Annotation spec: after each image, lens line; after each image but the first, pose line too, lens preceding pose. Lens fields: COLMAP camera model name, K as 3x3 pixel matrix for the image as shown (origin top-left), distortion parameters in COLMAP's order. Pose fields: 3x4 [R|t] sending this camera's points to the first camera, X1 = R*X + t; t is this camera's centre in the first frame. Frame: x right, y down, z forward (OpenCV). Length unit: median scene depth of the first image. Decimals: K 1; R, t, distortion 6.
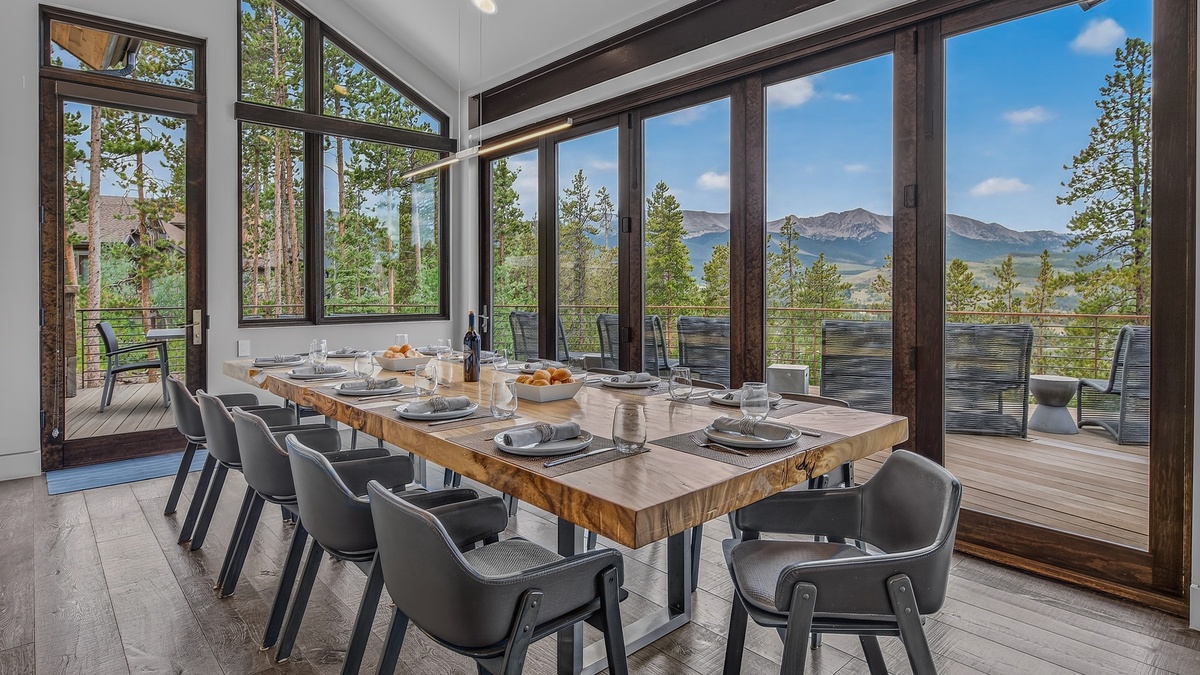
lens RADIAL K [[640.4, 0, 599.6], [0, 640.4, 293.5], [0, 0, 1]] dist [-0.002038, -0.001320]
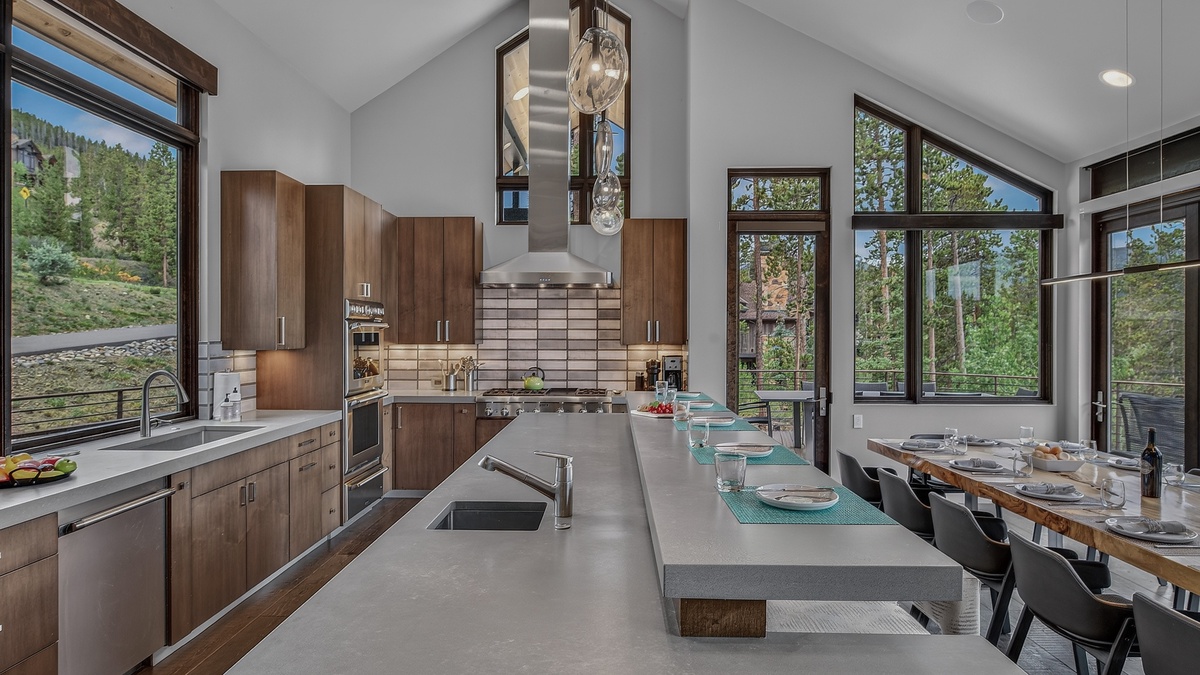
lens RADIAL K [[656.8, 0, 596.5], [0, 656.8, 334.7], [0, 0, 1]] dist [0.002869, 0.000589]
pose [[0.731039, 0.003759, -0.682325, -0.062866], [-0.008963, 0.999951, -0.004094, -0.052597], [0.682277, 0.009109, 0.731037, -0.180288]]
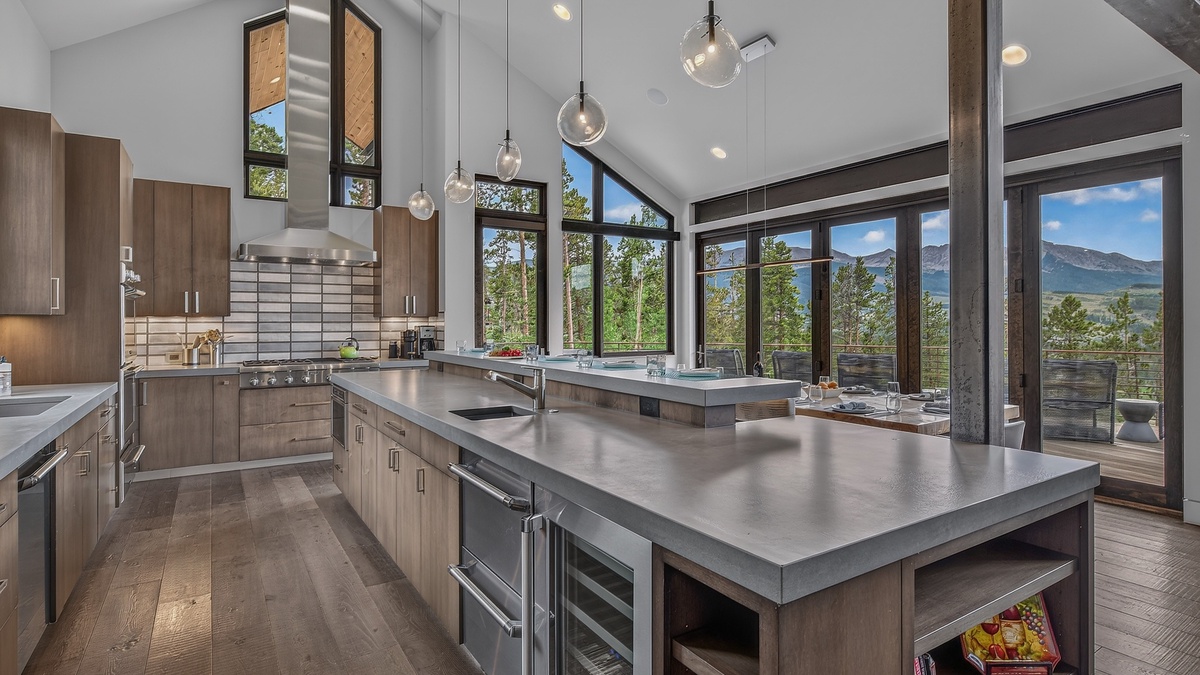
lens RADIAL K [[605.2, 0, 595.8], [0, 605.2, 320.9], [0, 0, 1]] dist [-0.000964, 0.000351]
pose [[0.987436, -0.002838, -0.157993, -0.194494], [0.001102, 0.999938, -0.011072, -0.021258], [0.158015, 0.010759, 0.987378, -0.400095]]
